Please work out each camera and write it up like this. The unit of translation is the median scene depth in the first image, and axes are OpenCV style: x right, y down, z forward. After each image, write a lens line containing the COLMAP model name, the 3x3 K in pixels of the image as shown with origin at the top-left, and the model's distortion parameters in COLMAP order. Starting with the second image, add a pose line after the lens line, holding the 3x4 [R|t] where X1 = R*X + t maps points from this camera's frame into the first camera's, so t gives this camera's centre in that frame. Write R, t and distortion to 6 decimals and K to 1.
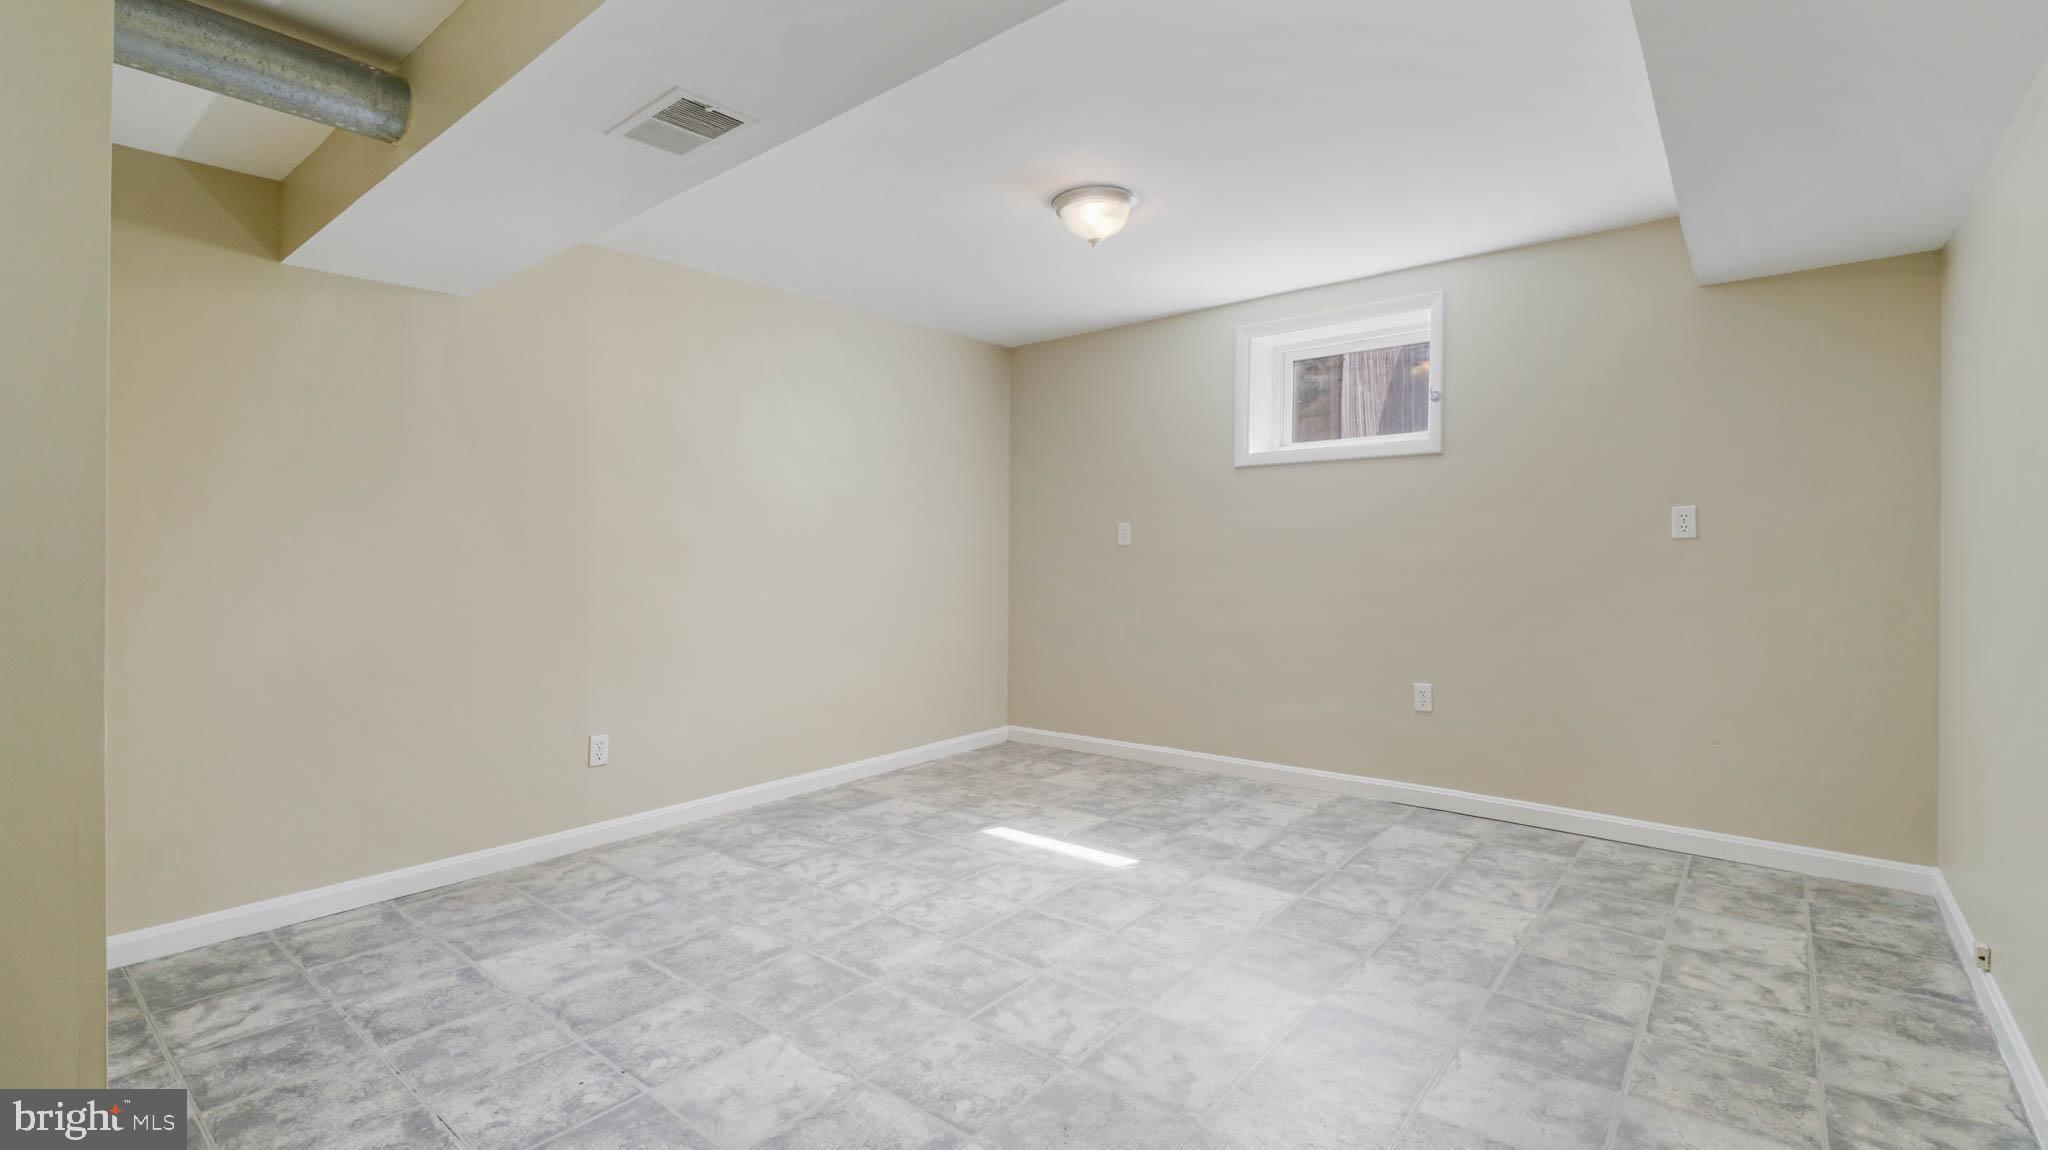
lens RADIAL K [[926.1, 0, 990.6], [0, 926.1, 553.3], [0, 0, 1]] dist [-0.000220, -0.000583]
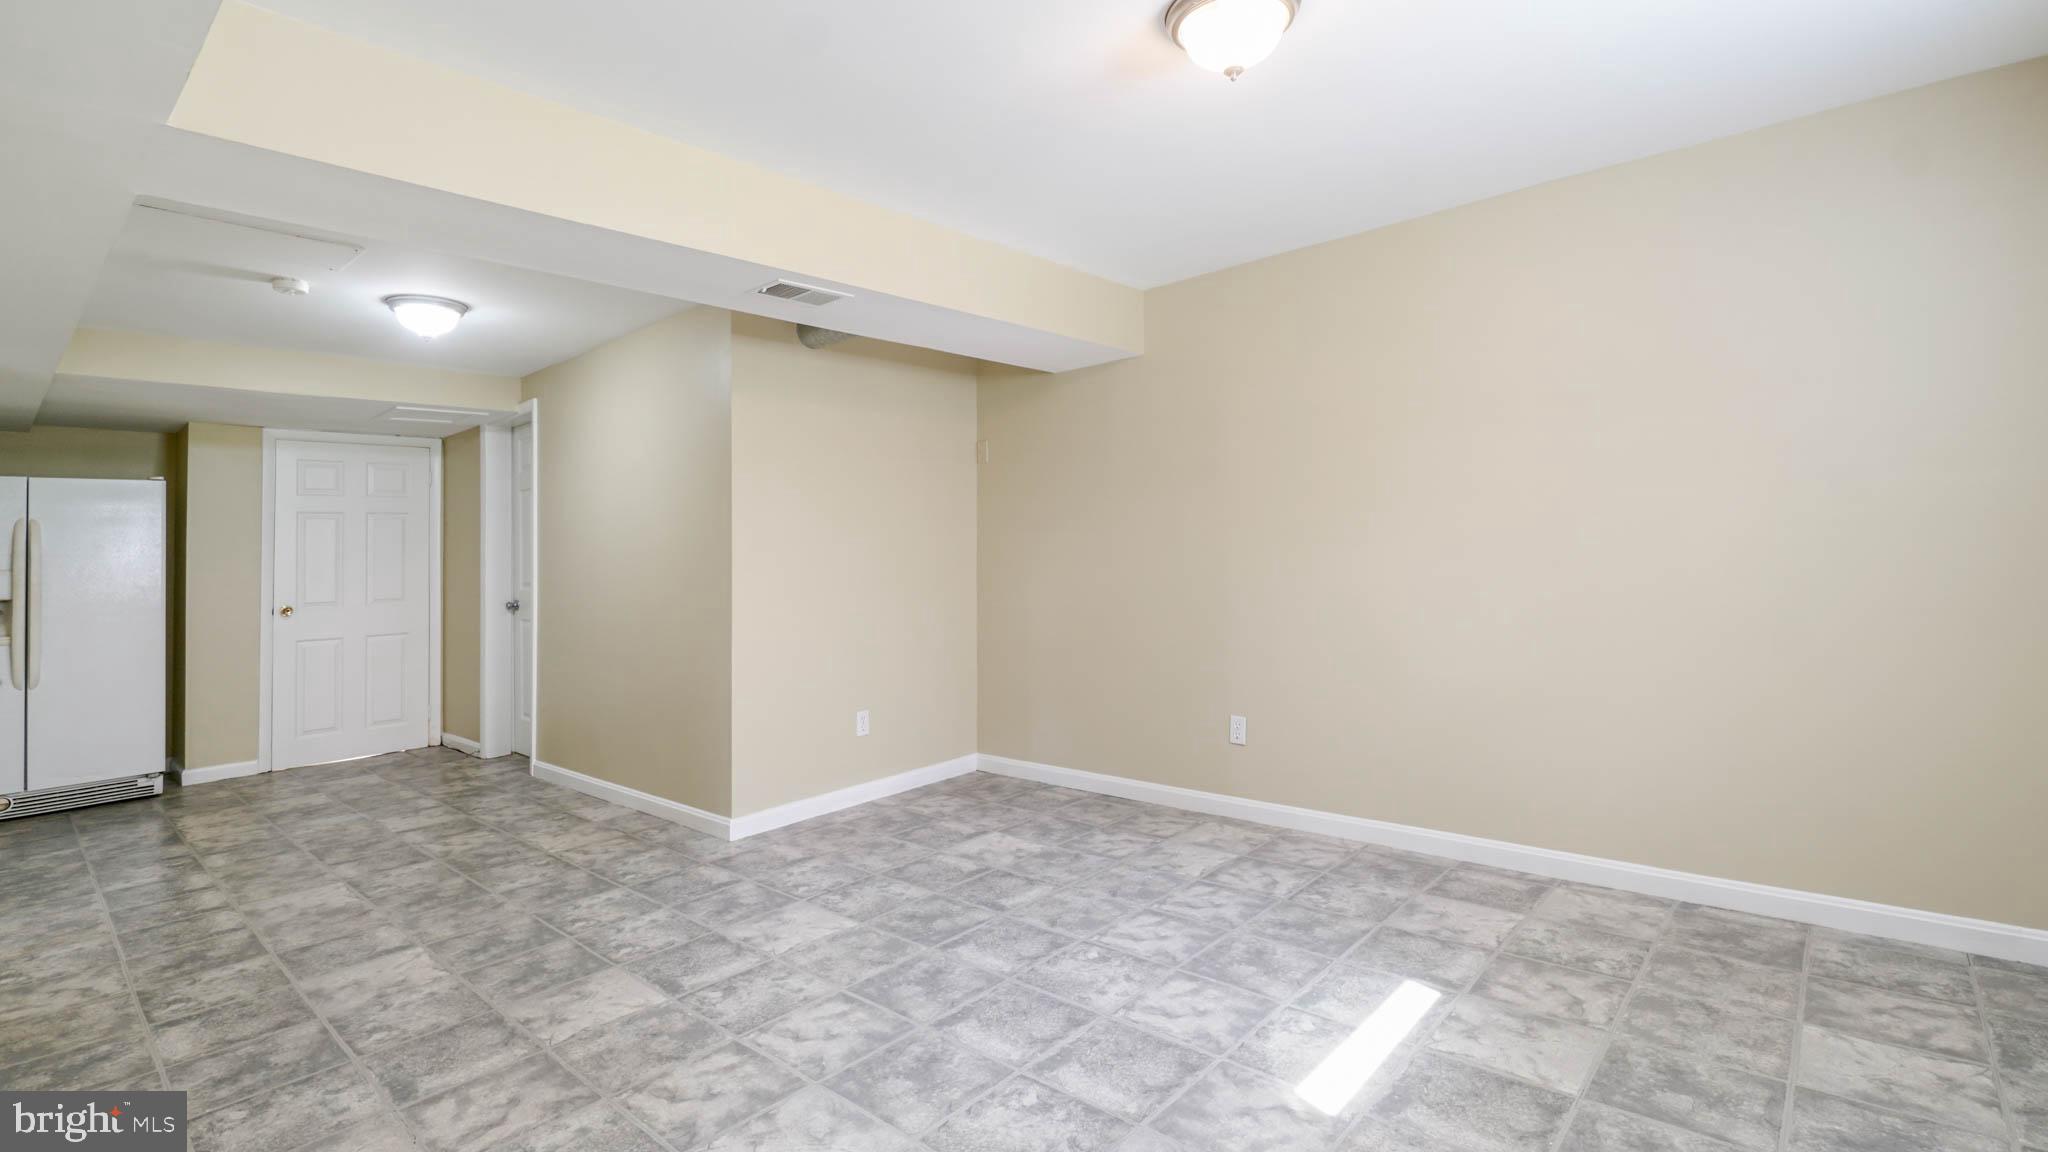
lens RADIAL K [[926.1, 0, 999.1], [0, 926.1, 549.9], [0, 0, 1]] dist [-0.000220, -0.000583]
pose [[-0.034748, 0.006818, -0.999373, 0.810252], [0.030973, 0.999504, 0.005742, -0.012228], [0.998916, -0.030754, -0.034942, 0.951117]]
